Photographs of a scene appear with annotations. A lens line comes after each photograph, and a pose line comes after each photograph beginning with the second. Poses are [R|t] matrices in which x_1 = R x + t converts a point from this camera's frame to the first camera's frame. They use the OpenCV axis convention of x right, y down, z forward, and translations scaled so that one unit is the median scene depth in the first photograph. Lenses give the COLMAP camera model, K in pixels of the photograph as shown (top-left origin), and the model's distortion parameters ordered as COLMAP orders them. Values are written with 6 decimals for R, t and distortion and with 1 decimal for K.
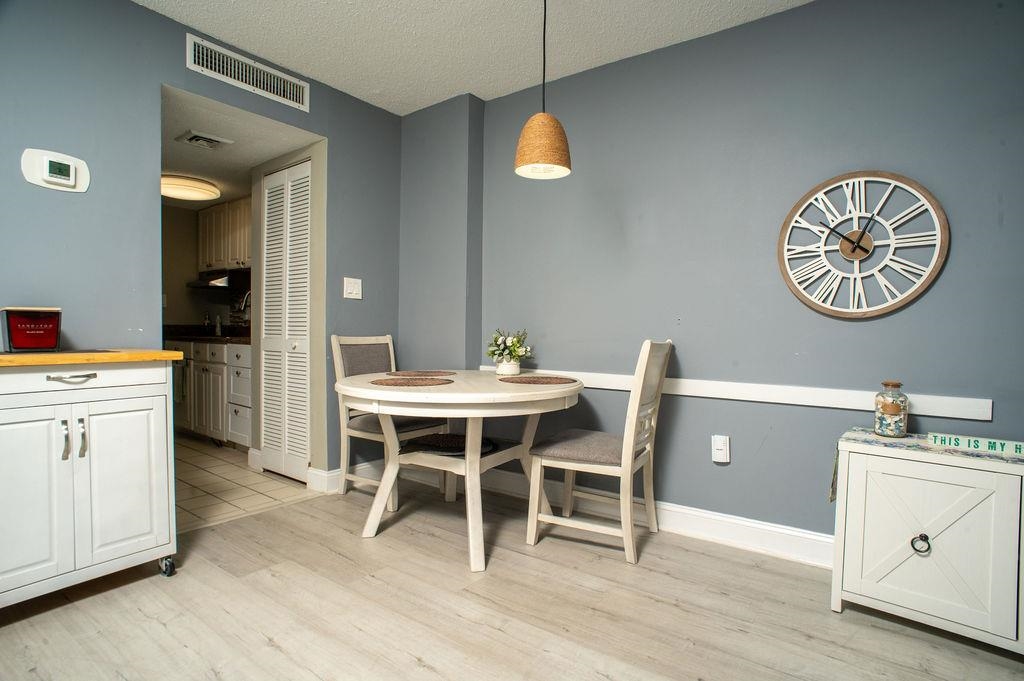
lens RADIAL K [[528.5, 0, 516.5], [0, 528.5, 347.4], [0, 0, 1]] dist [-0.088881, 0.055215]
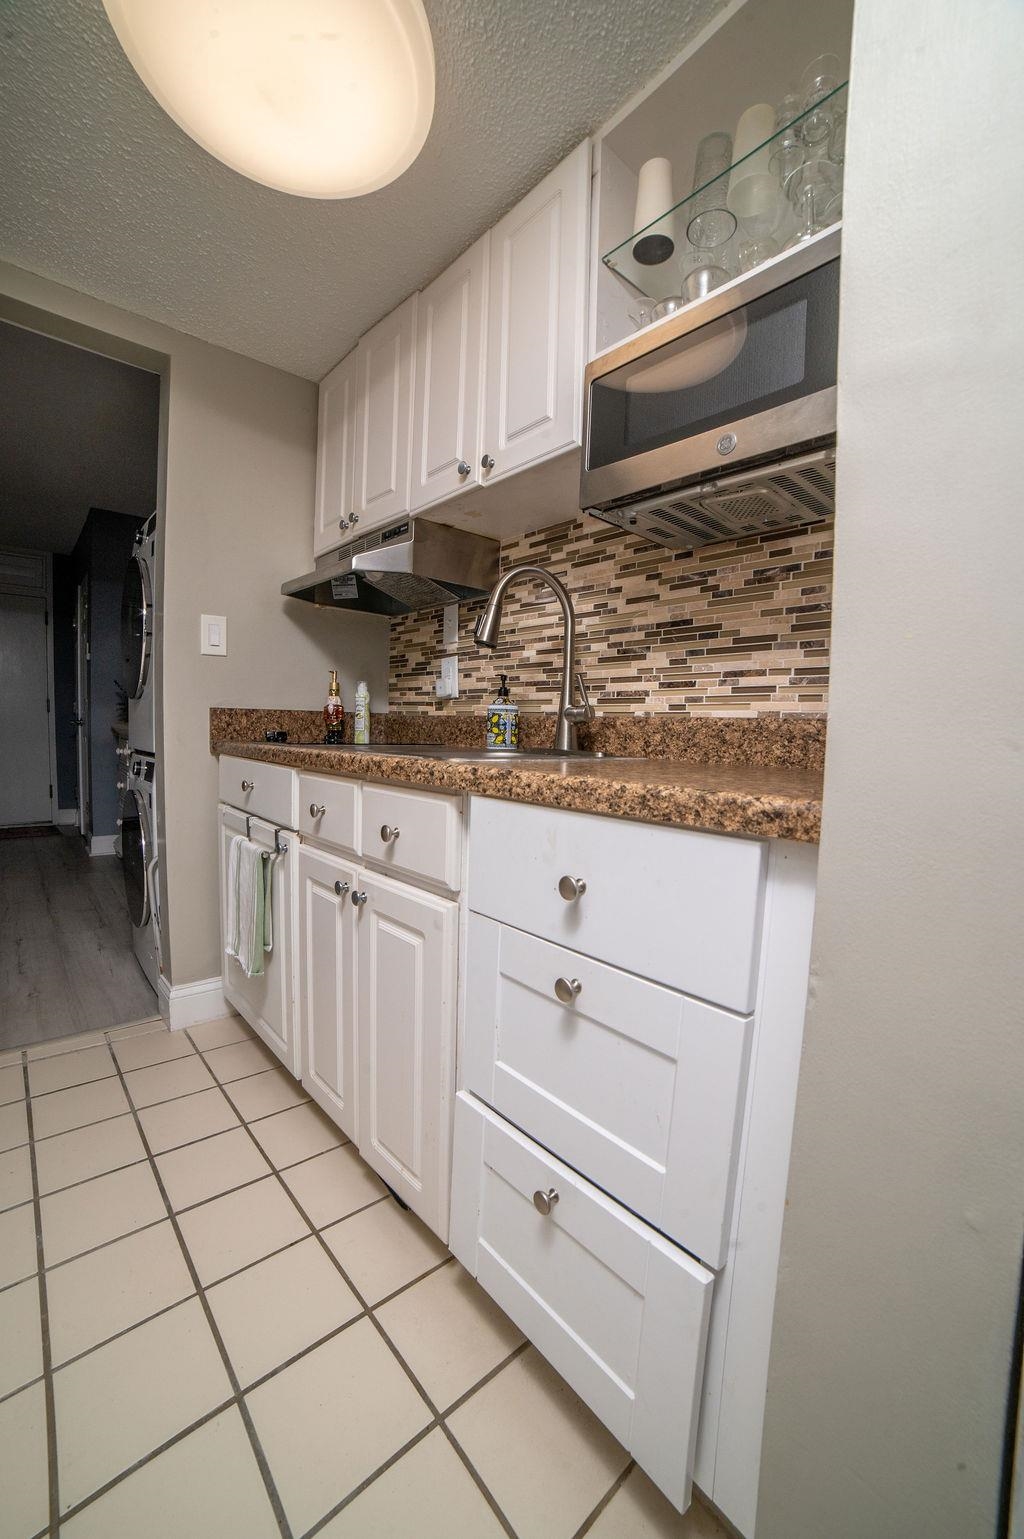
lens RADIAL K [[619.2, 0, 502.8], [0, 619.2, 774.7], [0, 0, 1]] dist [-0.100949, 0.032779]
pose [[0.977369, 0.039931, -0.207738, -0.917783], [-0.032017, 0.998633, 0.041320, -0.049990], [0.209104, -0.033734, 0.977311, 1.420150]]
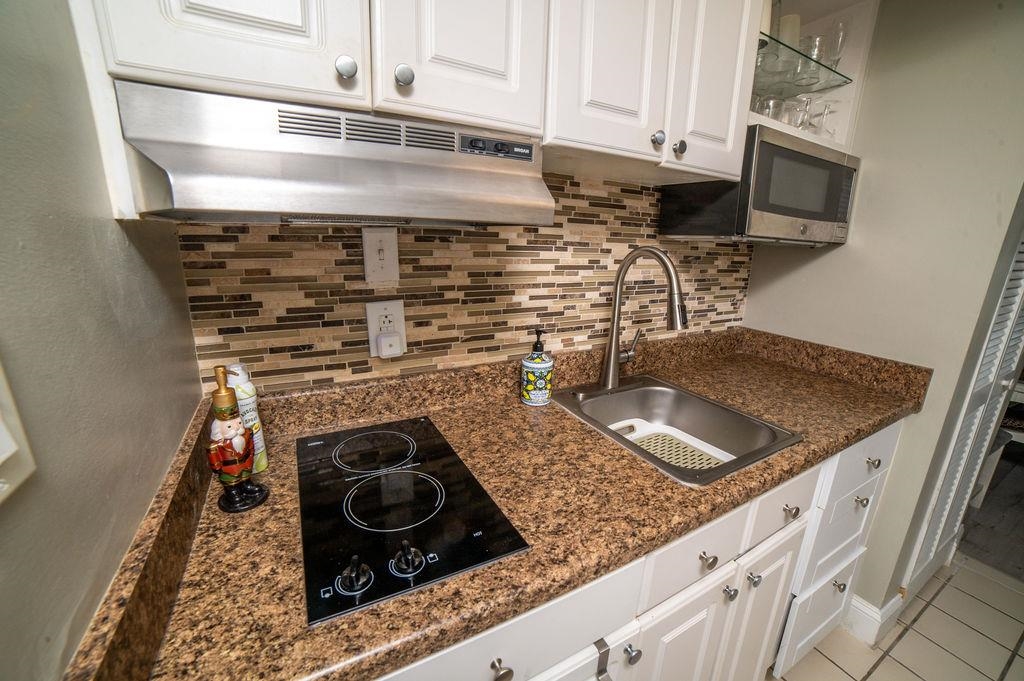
lens RADIAL K [[412.1, 0, 517.9], [0, 412.1, 342.8], [0, 0, 1]] dist [-0.106710, 0.033460]
pose [[0.403415, -0.225768, 0.886727, -1.506909], [0.002786, 0.969381, 0.245545, -0.239160], [-0.915013, -0.096586, 0.391691, 1.972891]]
